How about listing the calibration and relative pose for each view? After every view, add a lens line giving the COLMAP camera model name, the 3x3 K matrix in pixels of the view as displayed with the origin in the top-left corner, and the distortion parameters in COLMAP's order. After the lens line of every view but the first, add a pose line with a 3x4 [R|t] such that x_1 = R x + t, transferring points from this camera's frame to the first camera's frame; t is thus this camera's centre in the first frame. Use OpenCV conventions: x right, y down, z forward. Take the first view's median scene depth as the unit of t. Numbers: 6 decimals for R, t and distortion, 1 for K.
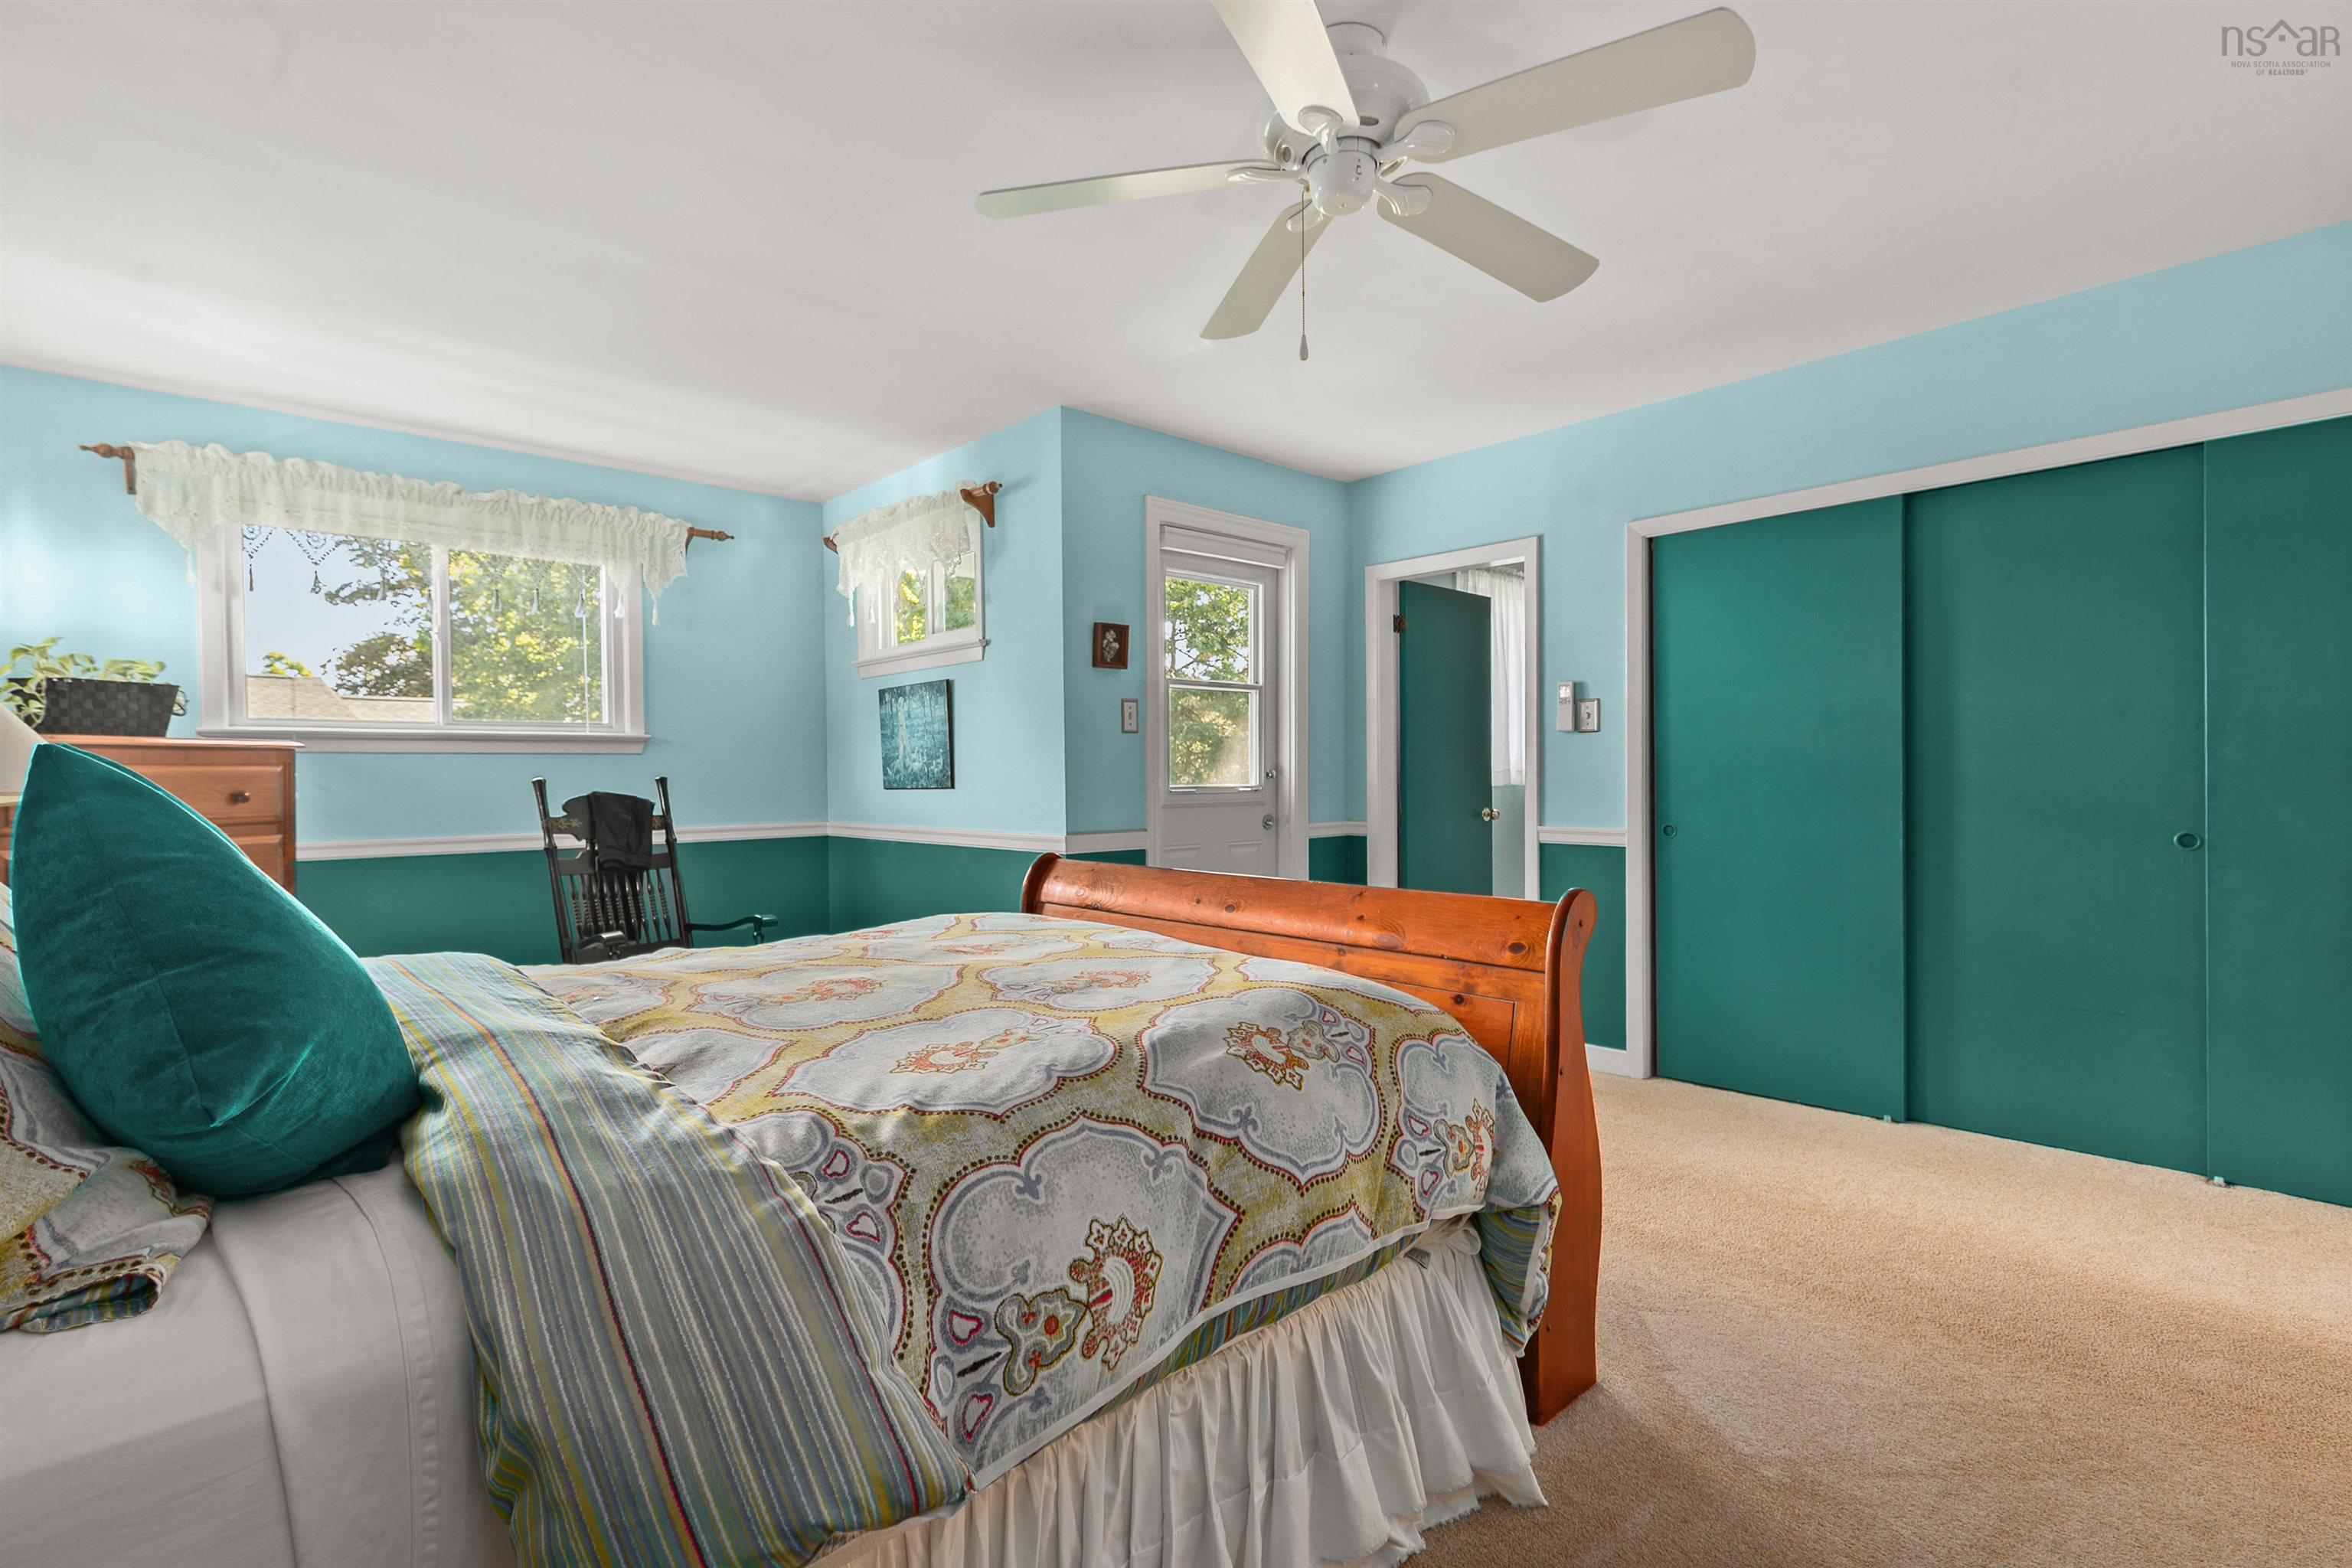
lens RADIAL K [[1114.3, 0, 1176.0], [0, 1114.3, 784.0], [0, 0, 1]] dist [0.002135, 0.000300]
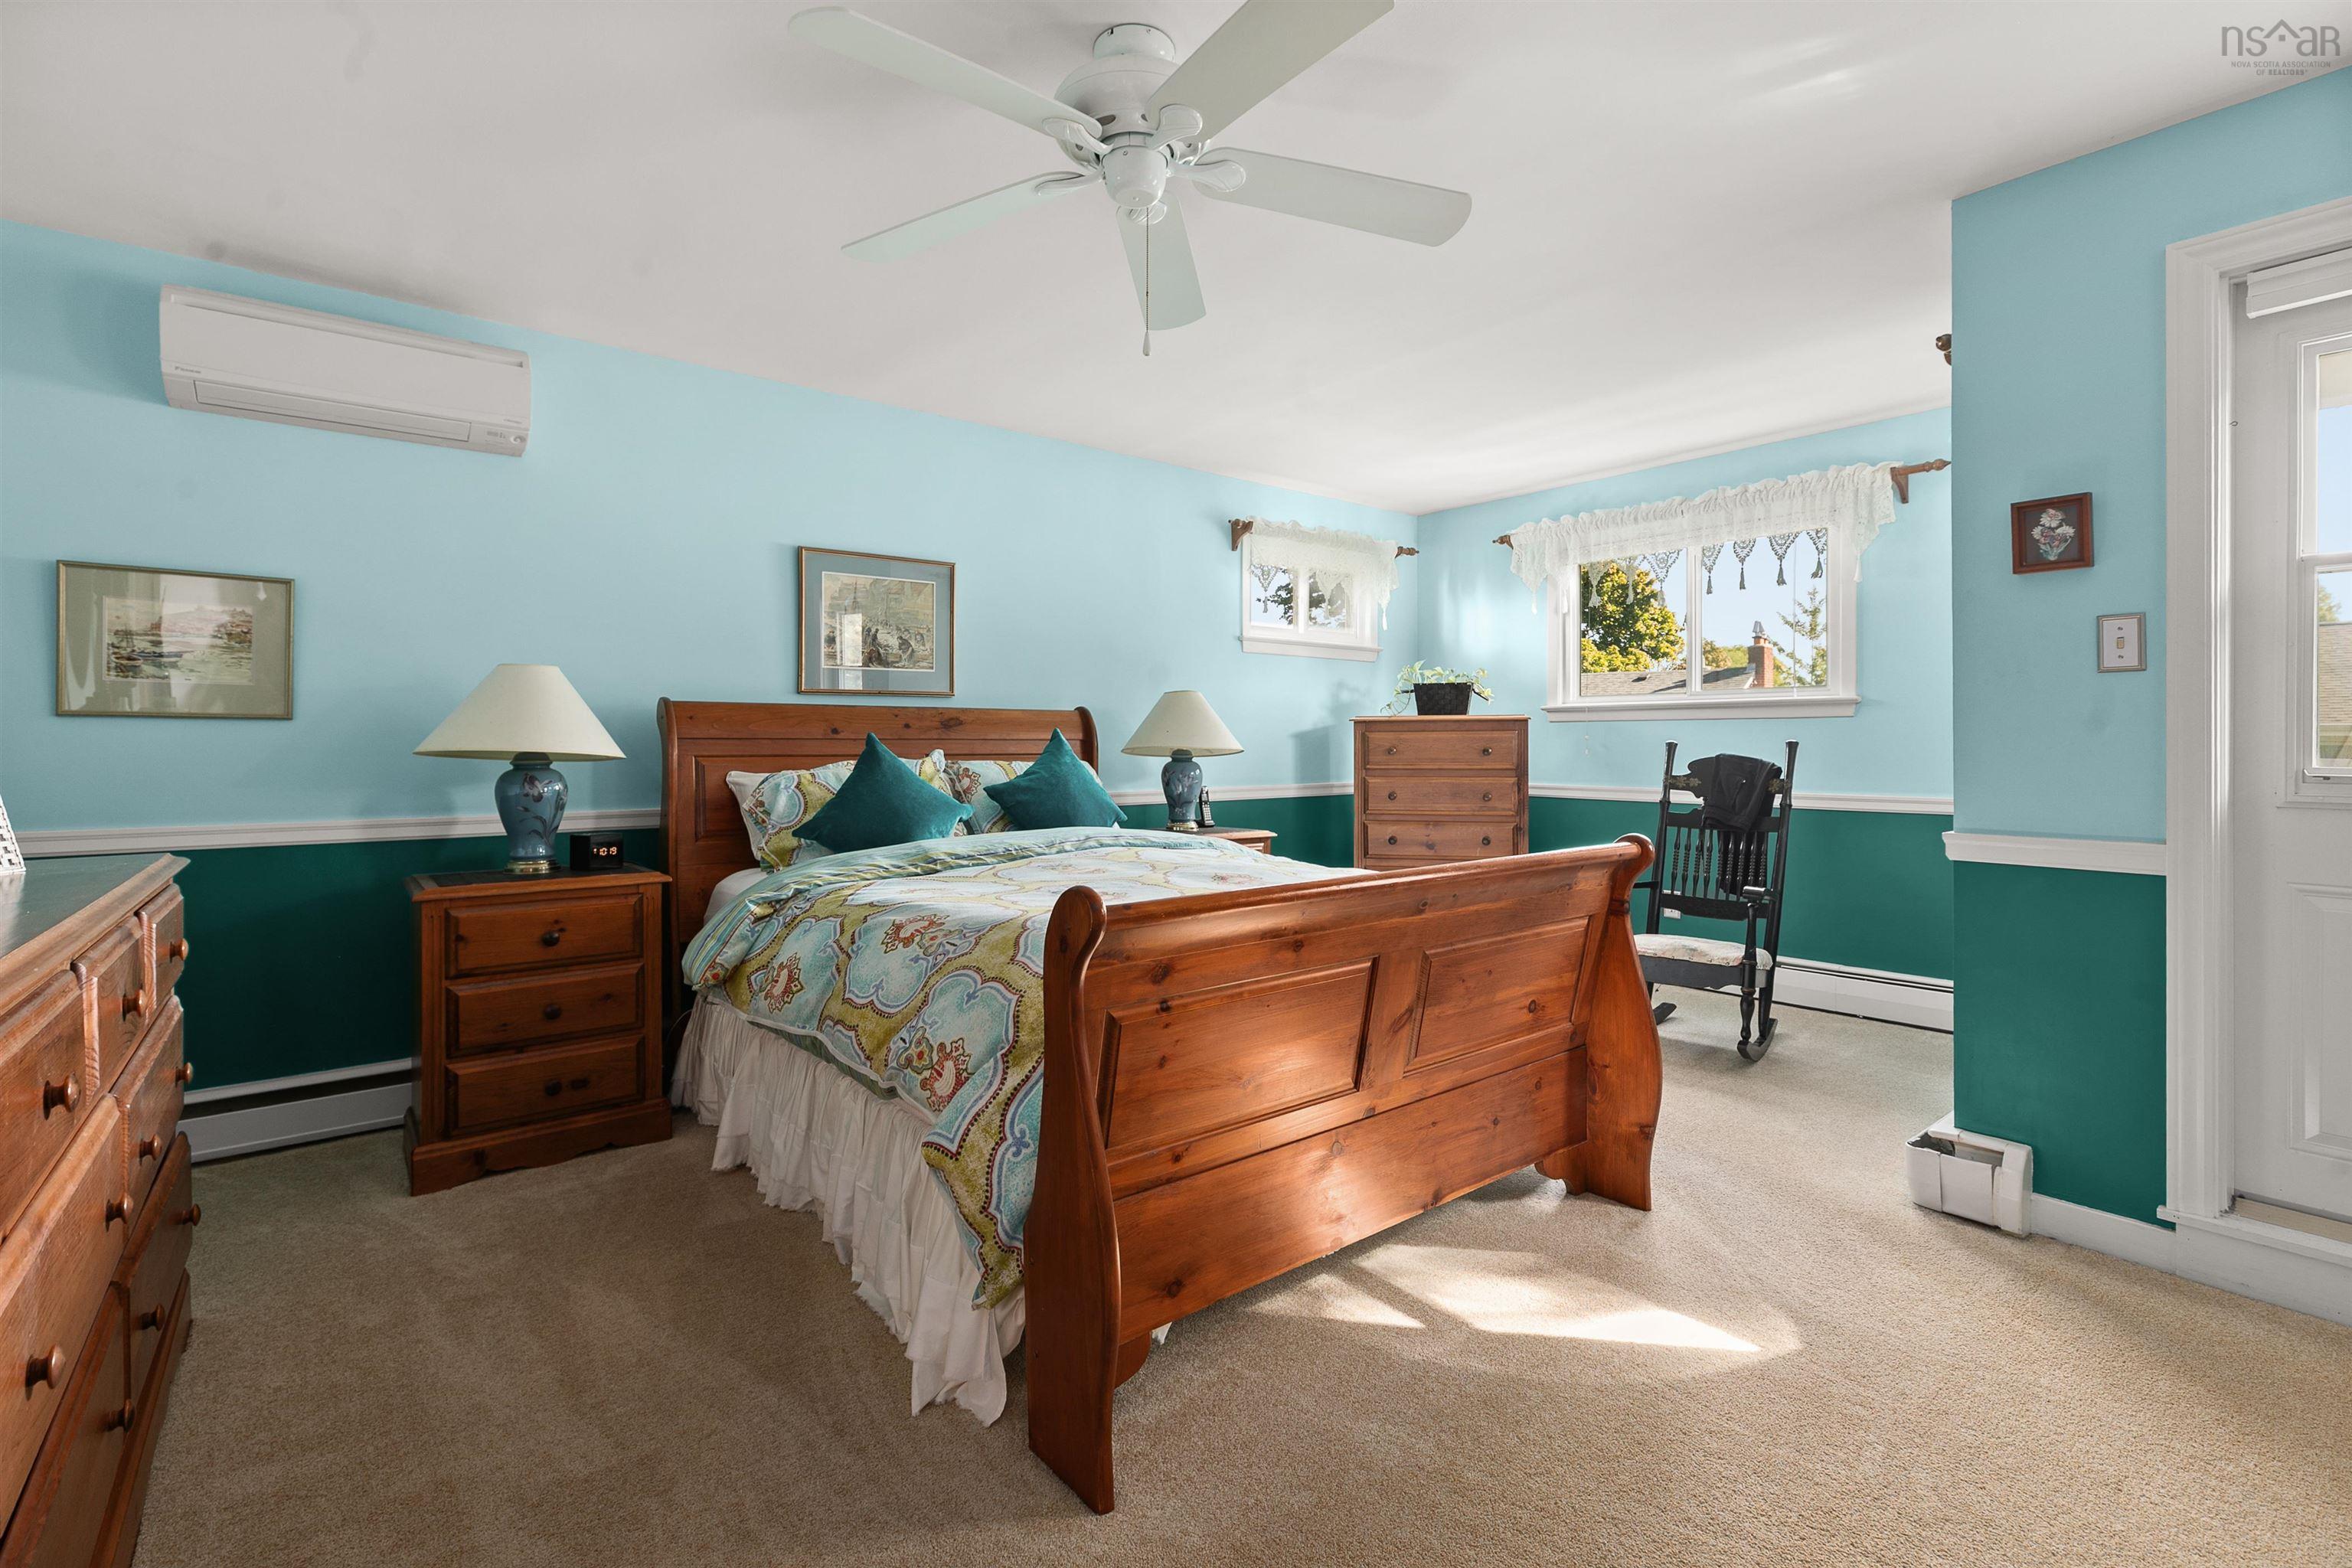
lens RADIAL K [[1094.1, 0, 1189.3], [0, 1094.1, 751.0], [0, 0, 1]] dist [0.001137, 0.000027]
pose [[-0.084303, 0.018002, -0.996278, 0.586954], [-0.006140, 0.999808, 0.018585, -0.012502], [0.996421, 0.007684, -0.084176, 0.578106]]
